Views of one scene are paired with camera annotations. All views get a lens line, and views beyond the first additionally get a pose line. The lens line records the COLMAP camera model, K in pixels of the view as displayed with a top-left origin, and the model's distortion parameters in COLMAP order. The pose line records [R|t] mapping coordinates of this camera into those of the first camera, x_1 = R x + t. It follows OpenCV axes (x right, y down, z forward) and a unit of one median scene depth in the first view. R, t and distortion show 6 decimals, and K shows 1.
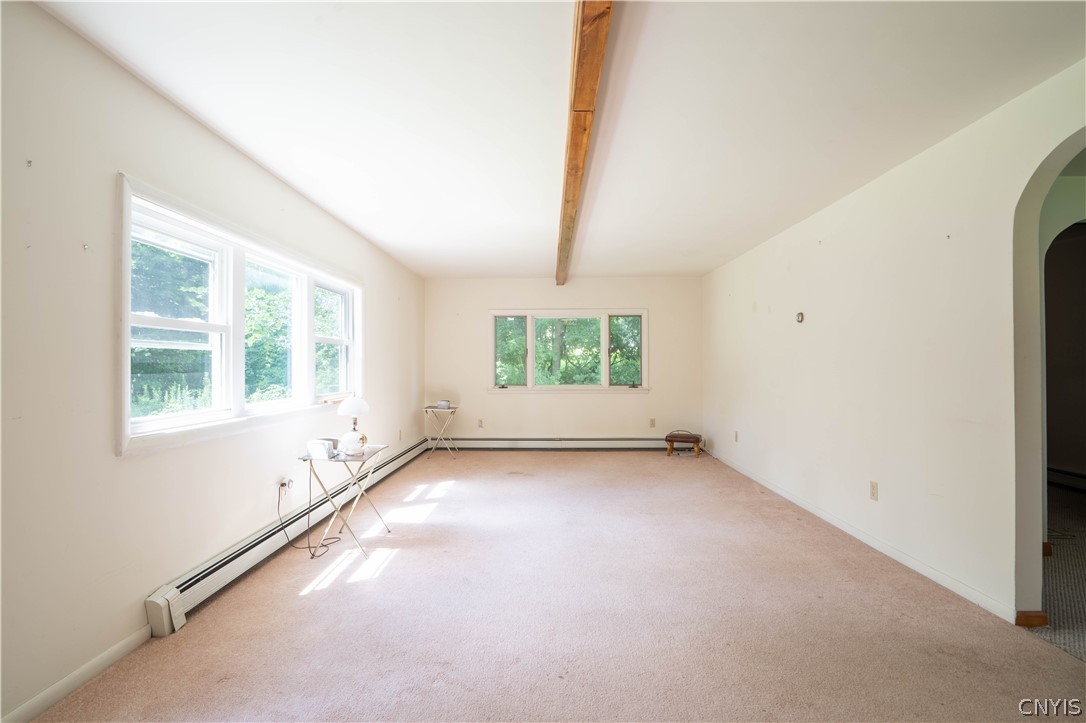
lens RADIAL K [[500.9, 0, 539.5], [0, 500.9, 362.3], [0, 0, 1]] dist [-0.061295, 0.025866]
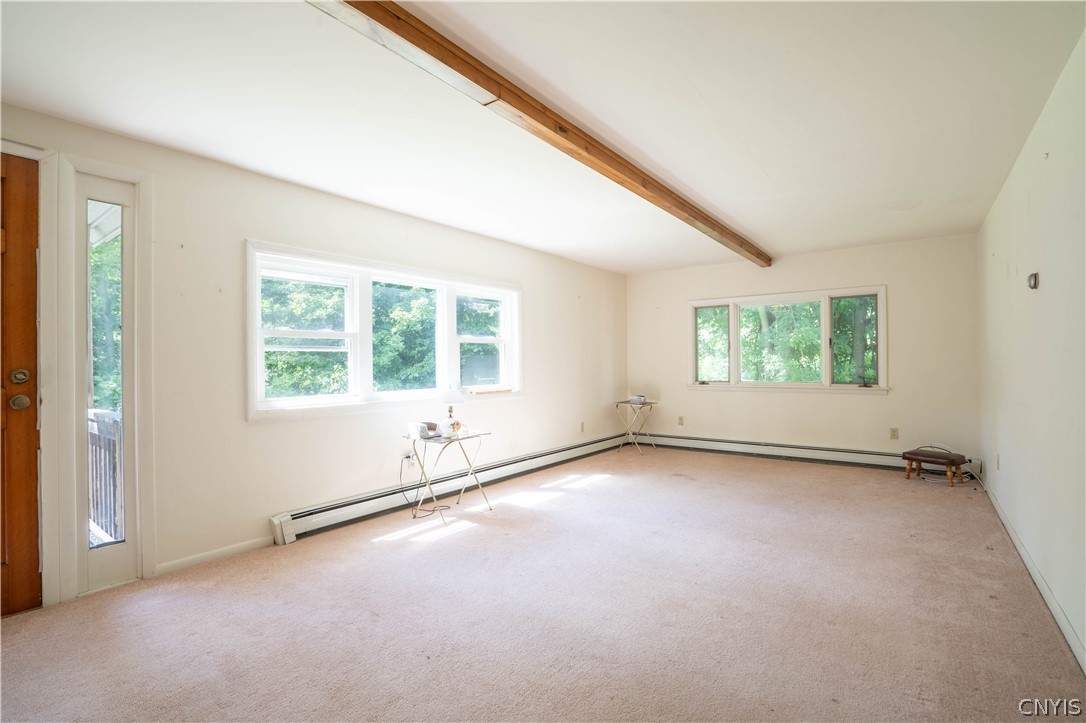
lens RADIAL K [[500.9, 0, 539.5], [0, 500.9, 362.3], [0, 0, 1]] dist [-0.061295, 0.025866]
pose [[0.808146, -0.005275, -0.588959, 0.424810], [0.011822, 0.999904, 0.007267, 0.001301], [0.588864, -0.012836, 0.808131, 0.146185]]
